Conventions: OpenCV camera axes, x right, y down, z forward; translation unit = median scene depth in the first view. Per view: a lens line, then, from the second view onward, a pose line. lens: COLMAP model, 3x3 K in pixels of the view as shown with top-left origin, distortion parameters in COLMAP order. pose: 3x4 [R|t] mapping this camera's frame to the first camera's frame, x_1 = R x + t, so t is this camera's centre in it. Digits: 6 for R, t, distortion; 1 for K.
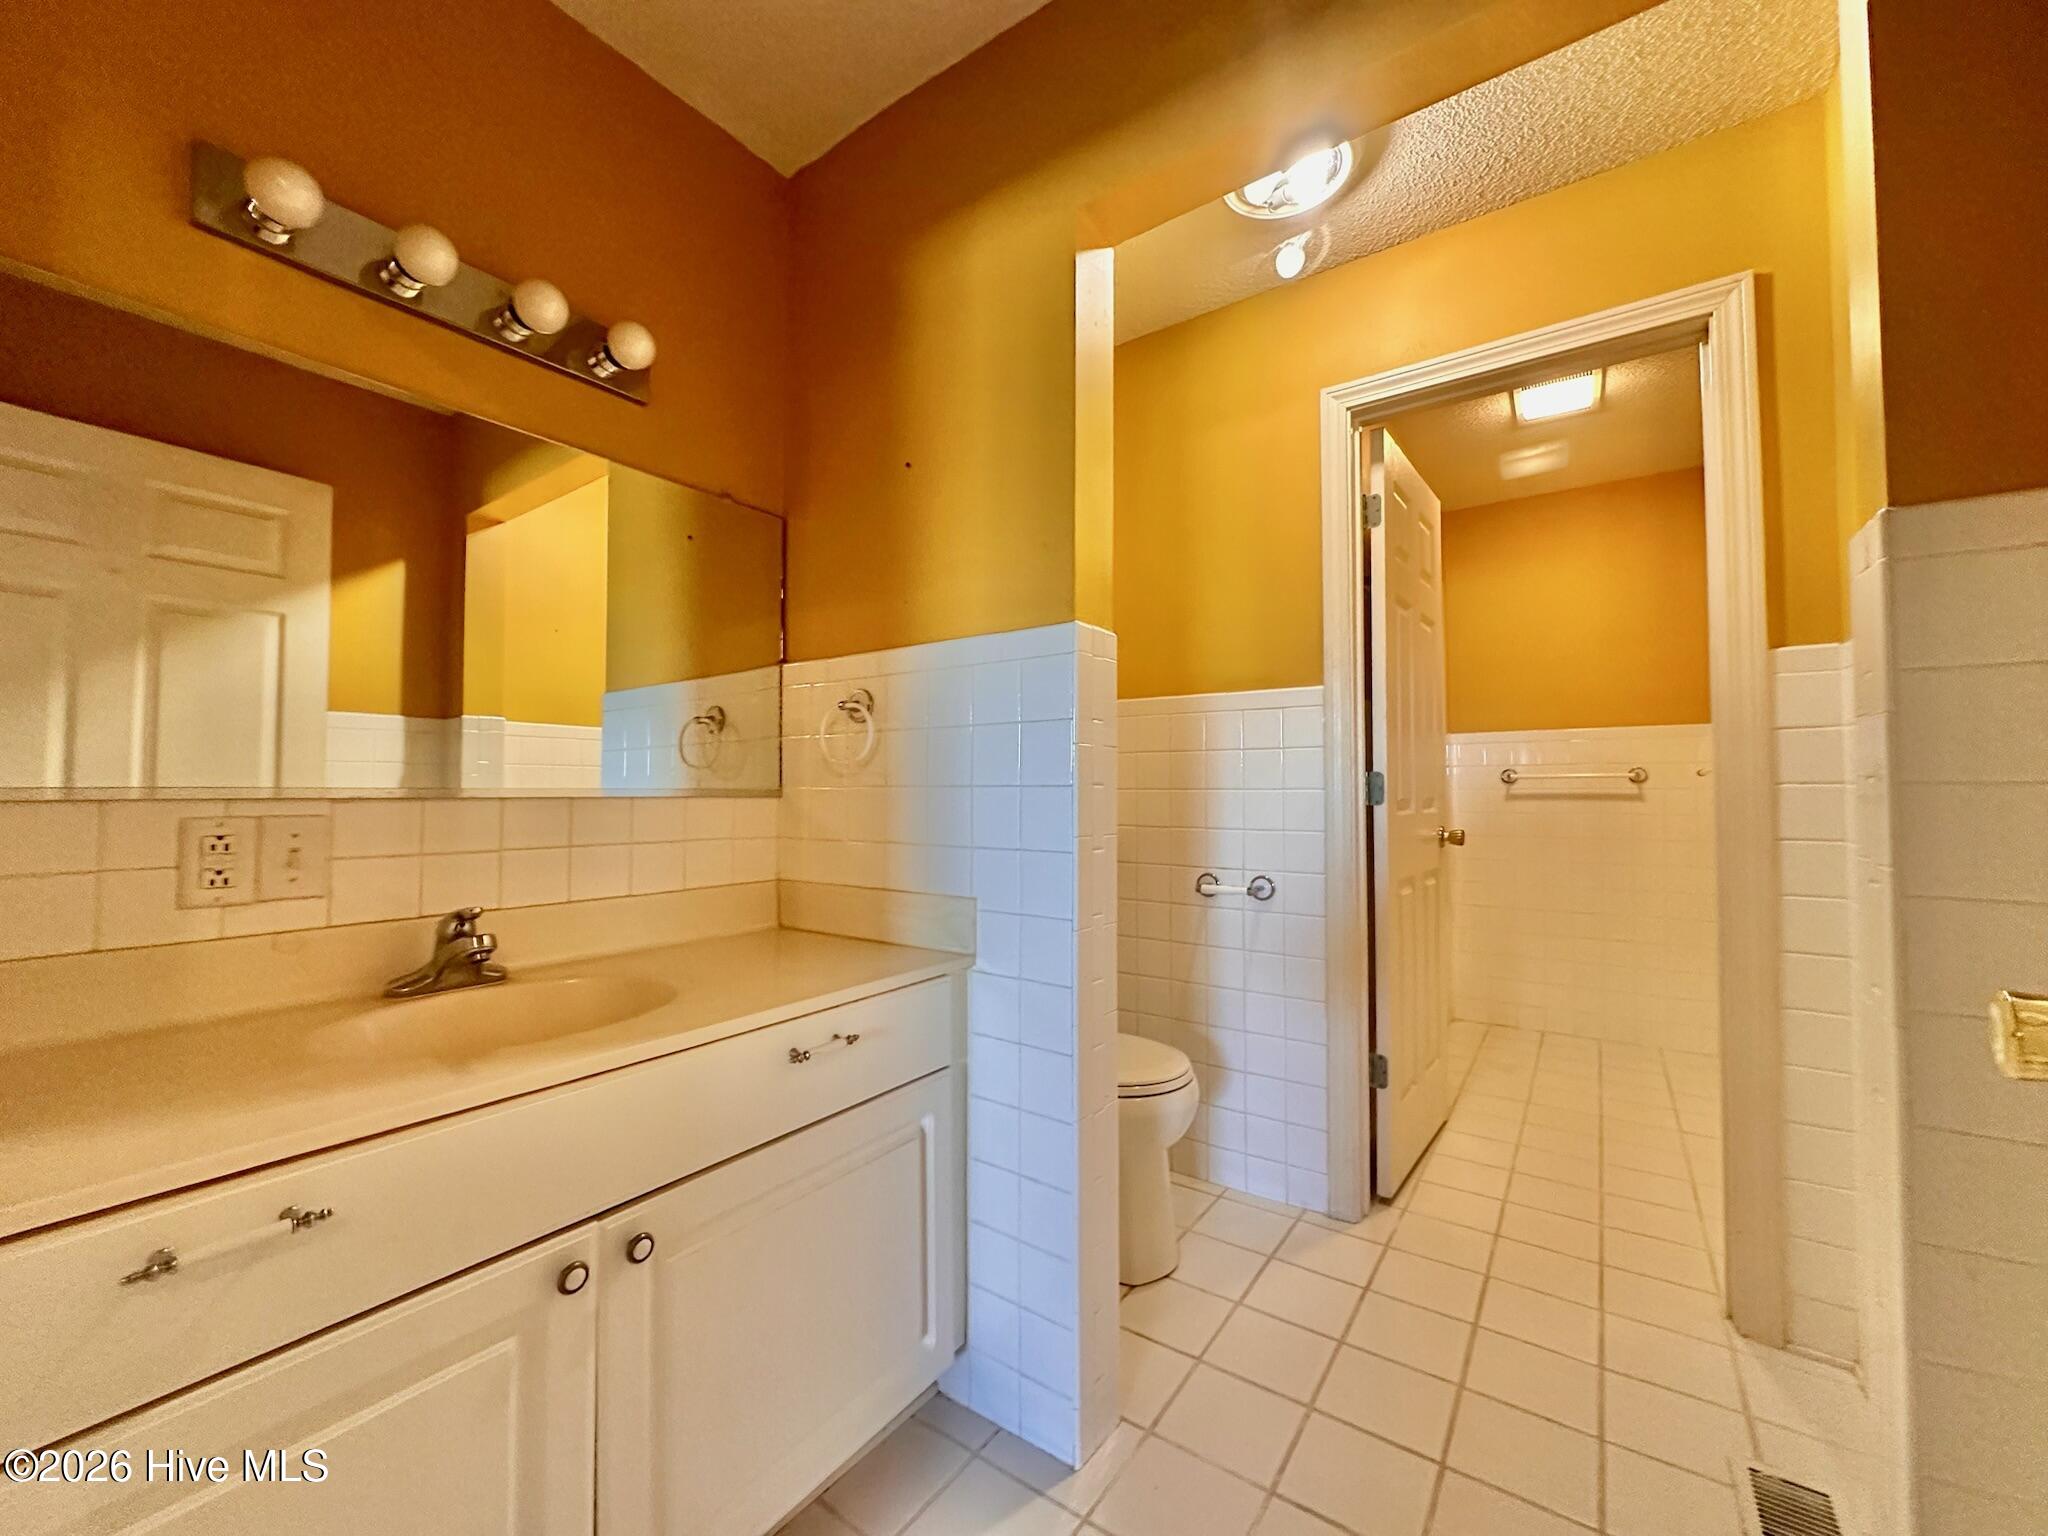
lens RADIAL K [[813.8, 0, 1023.0], [0, 813.8, 768.0], [0, 0, 1]] dist [-0.004317, 0.000523]
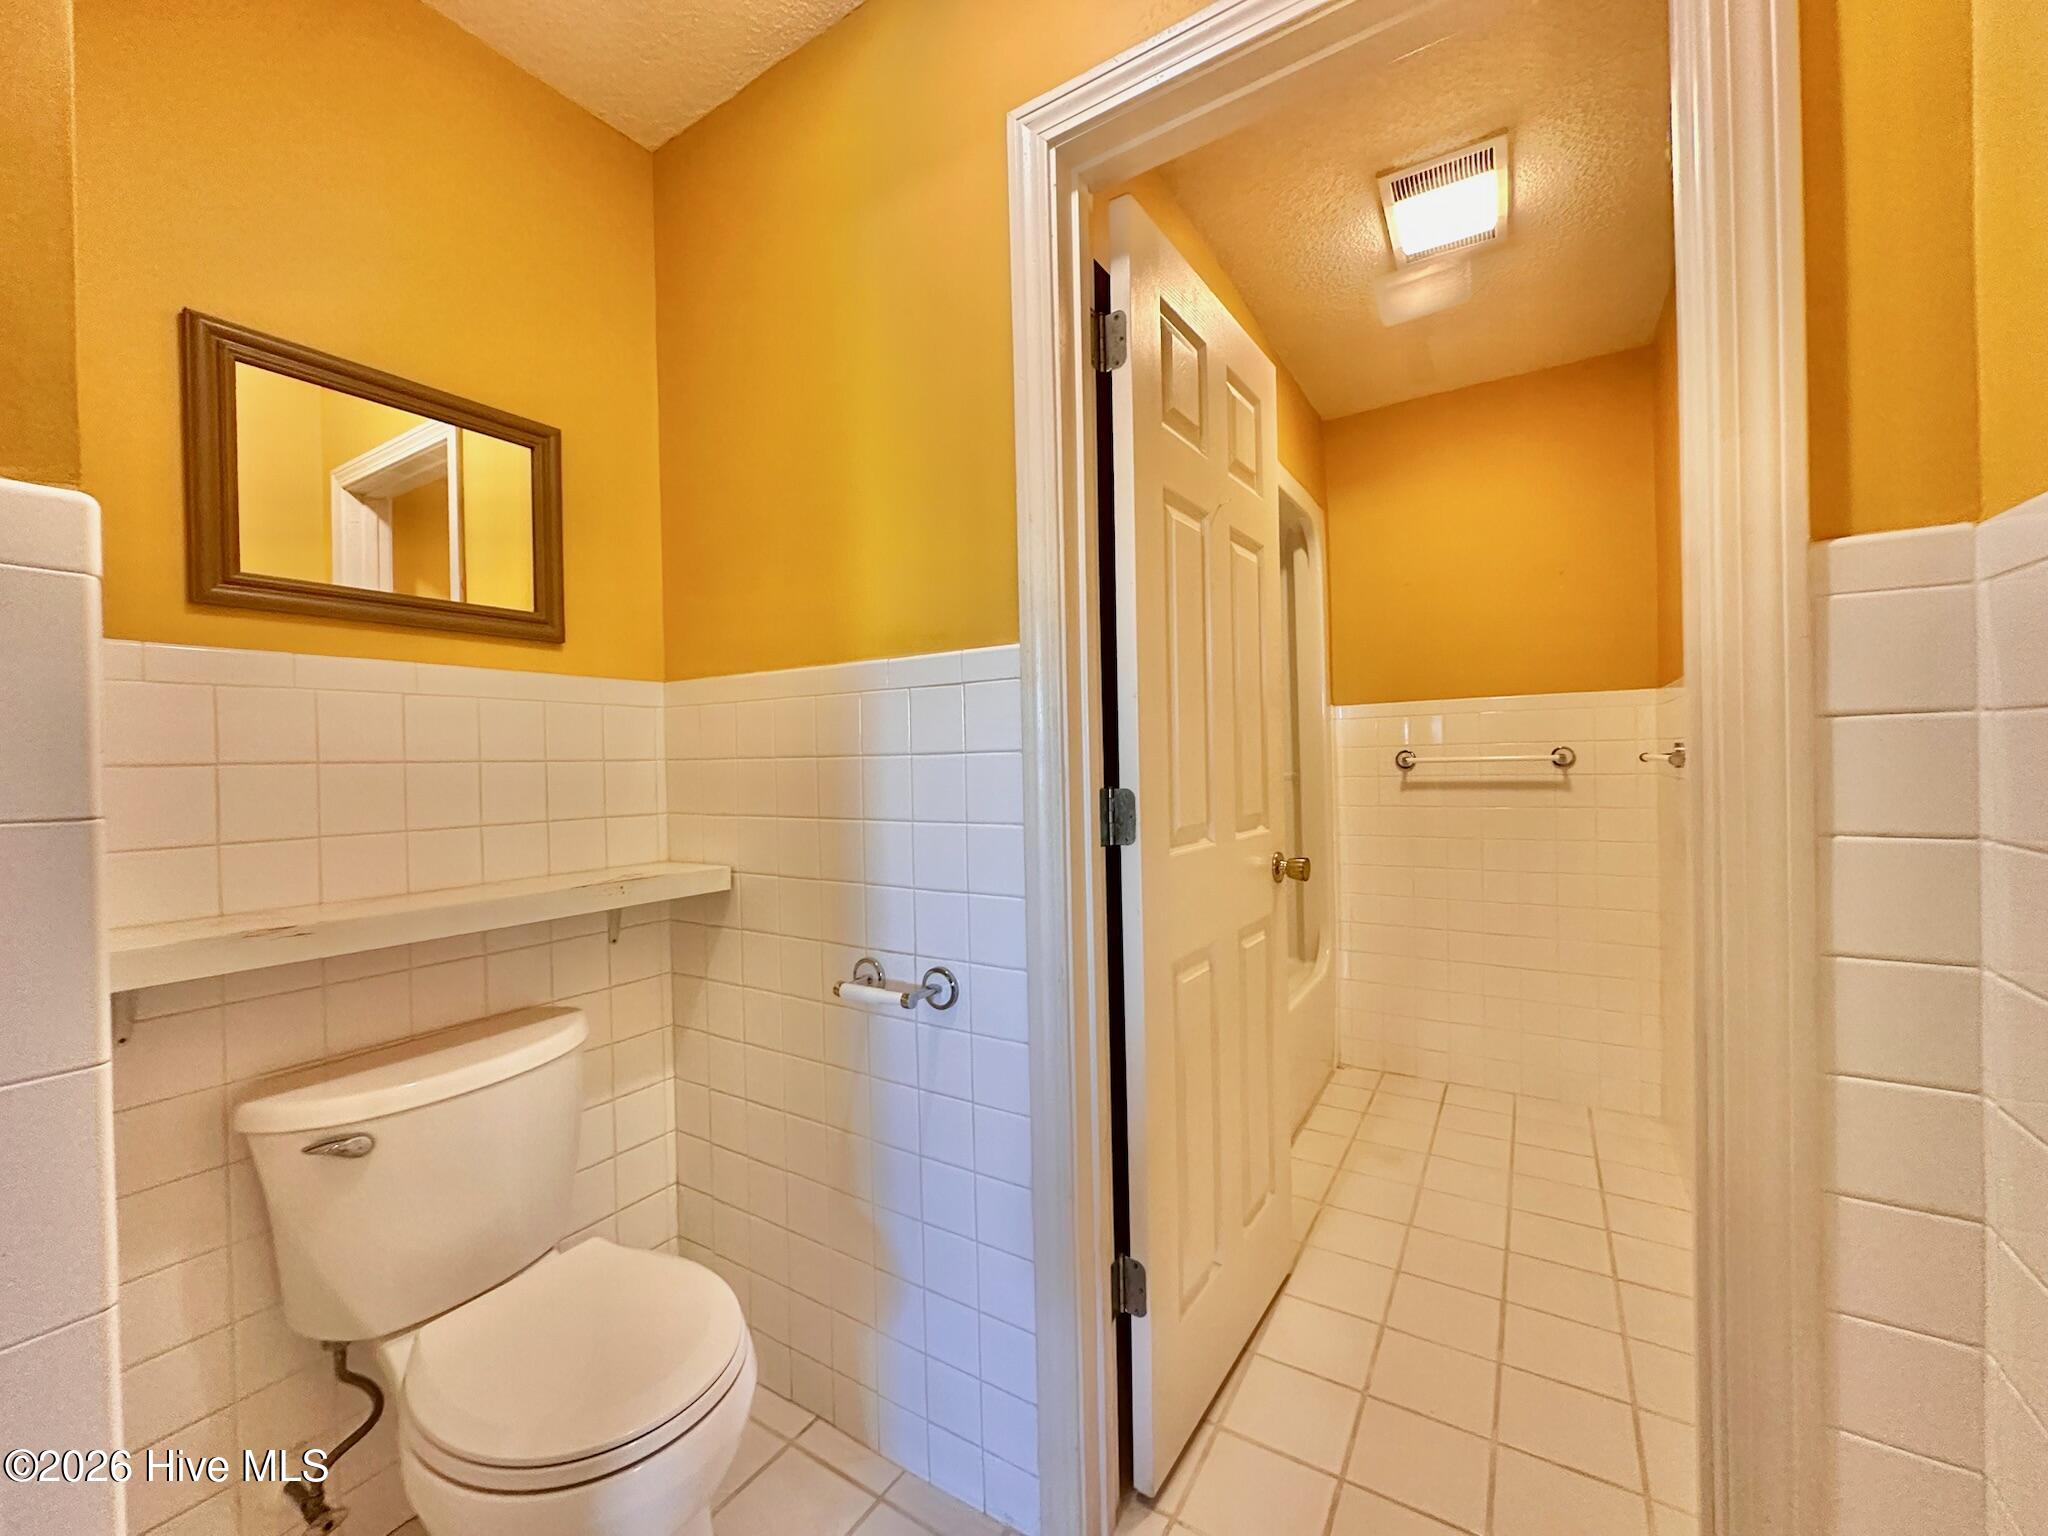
lens RADIAL K [[813.8, 0, 1016.9], [0, 813.8, 767.9], [0, 0, 1]] dist [-0.004317, 0.000523]
pose [[0.998551, -0.023284, 0.048518, 0.299653], [0.021513, 0.999095, 0.036697, -0.030710], [-0.049328, -0.035600, 0.998148, 0.378535]]
